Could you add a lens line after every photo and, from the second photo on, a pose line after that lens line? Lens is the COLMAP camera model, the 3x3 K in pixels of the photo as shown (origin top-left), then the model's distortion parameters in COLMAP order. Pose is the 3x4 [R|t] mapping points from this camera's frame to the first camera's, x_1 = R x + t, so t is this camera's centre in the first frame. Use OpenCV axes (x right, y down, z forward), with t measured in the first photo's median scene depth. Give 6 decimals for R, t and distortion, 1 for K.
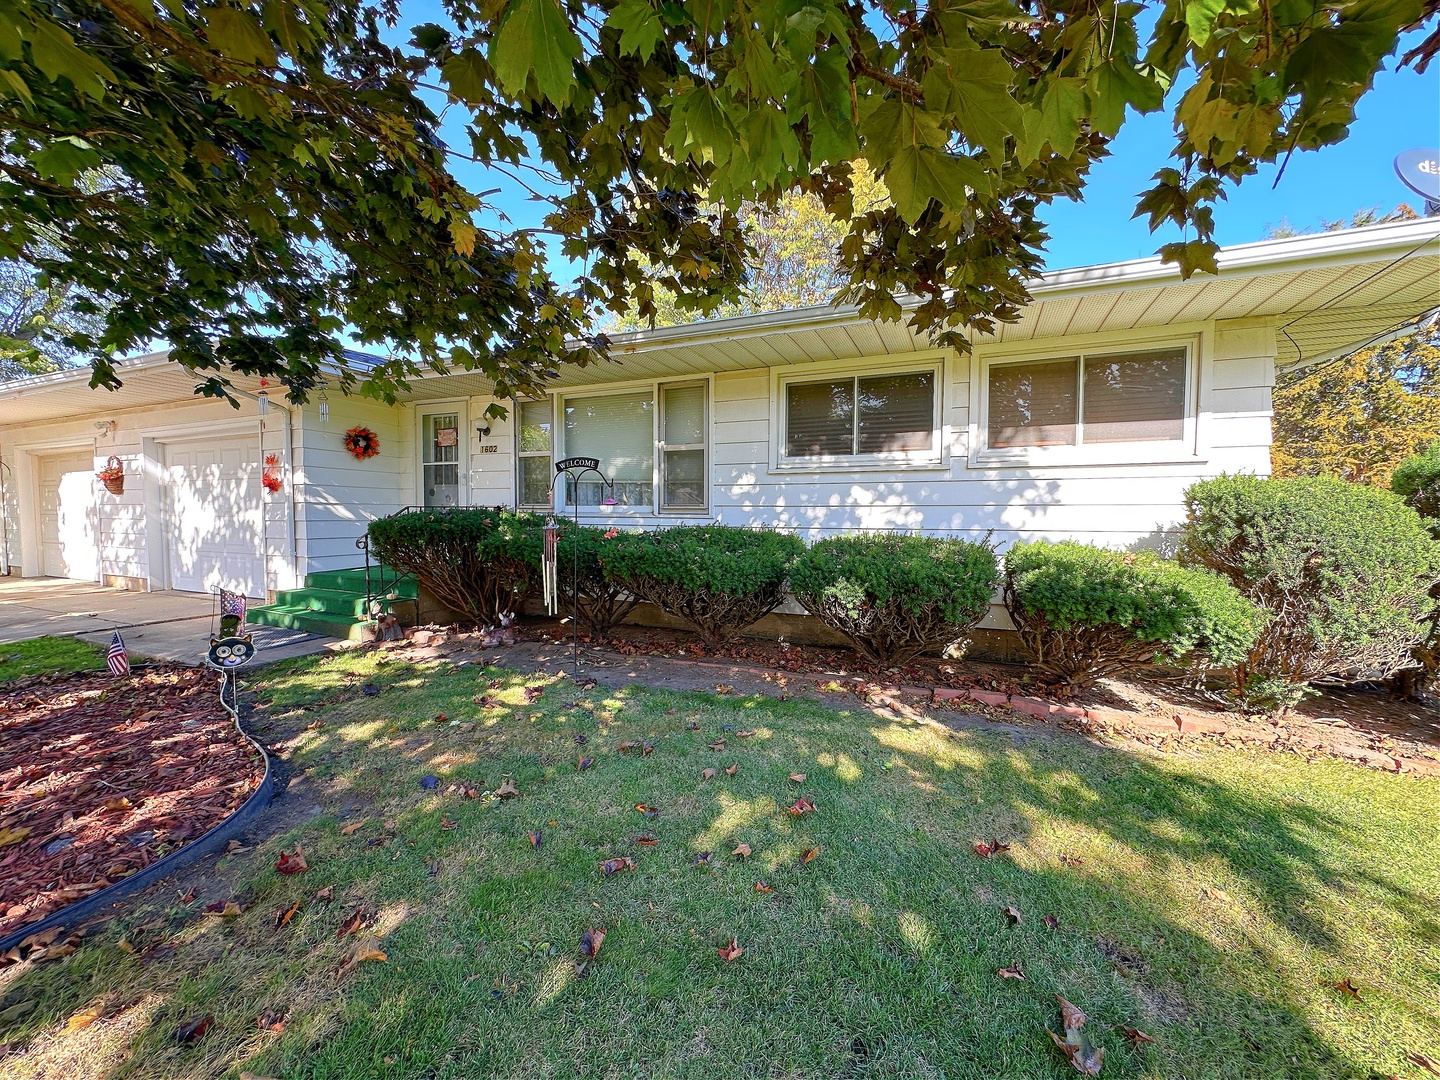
lens RADIAL K [[573.1, 0, 721.7], [0, 573.1, 539.0], [0, 0, 1]] dist [0.000572, 0.000017]
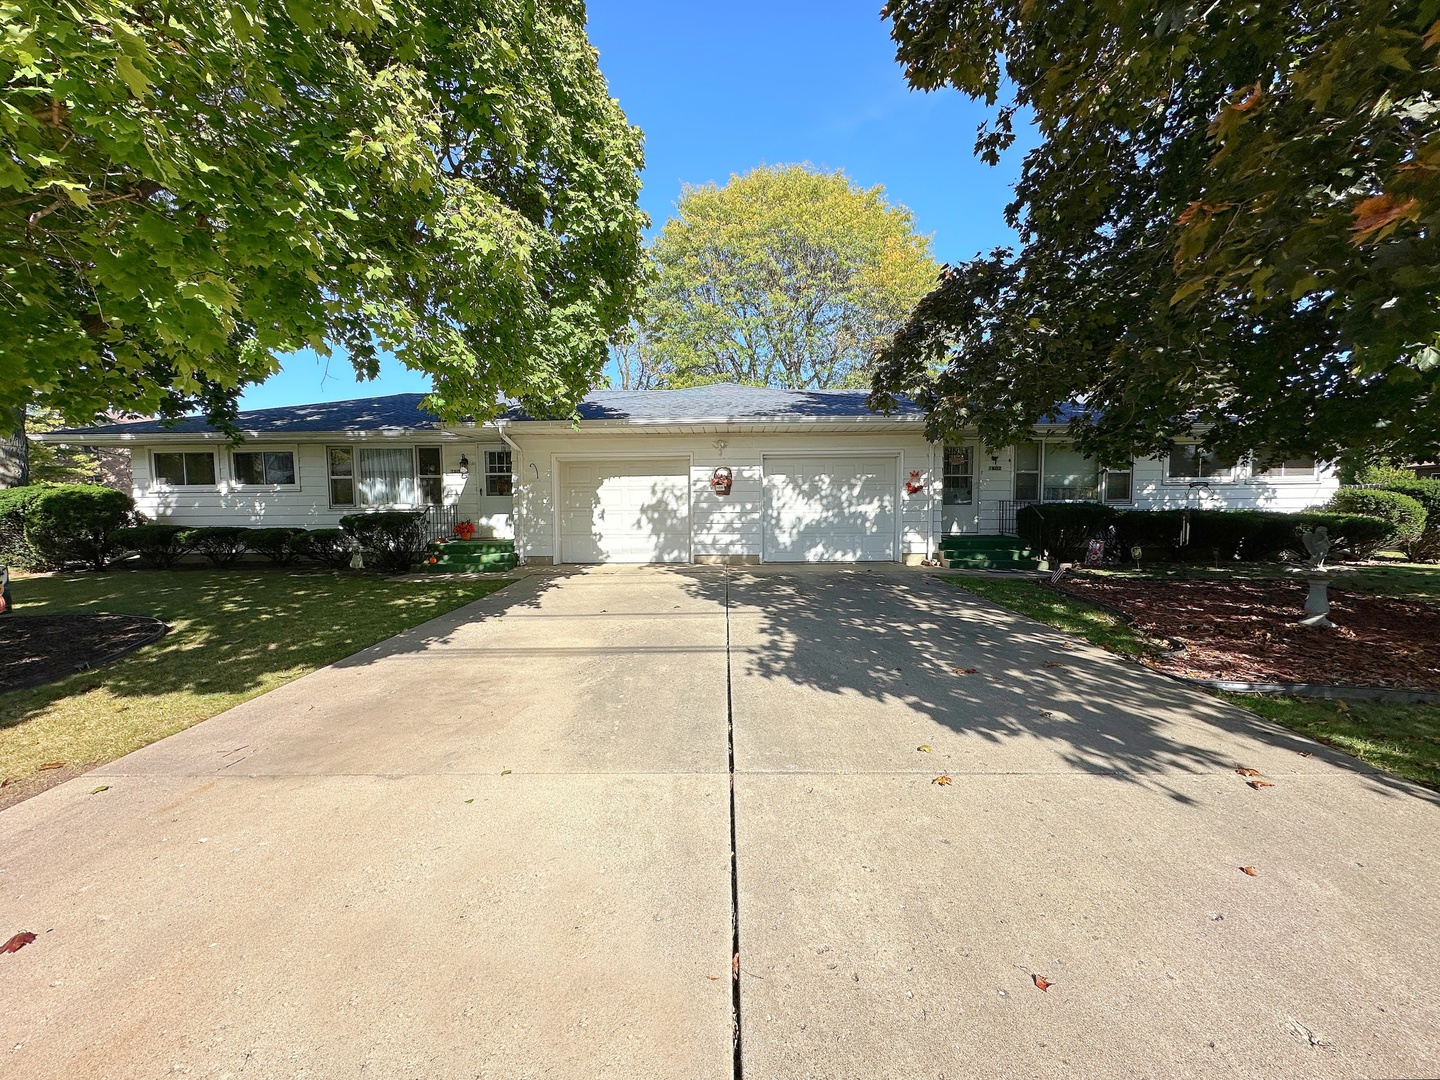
lens RADIAL K [[573.1, 0, 719.2], [0, 573.1, 536.6], [0, 0, 1]] dist [0.000572, 0.000017]
pose [[0.917882, -0.035041, 0.395304, -1.790638], [0.029709, 0.999366, 0.019604, -0.006105], [-0.395741, -0.006250, 0.918341, -0.272767]]
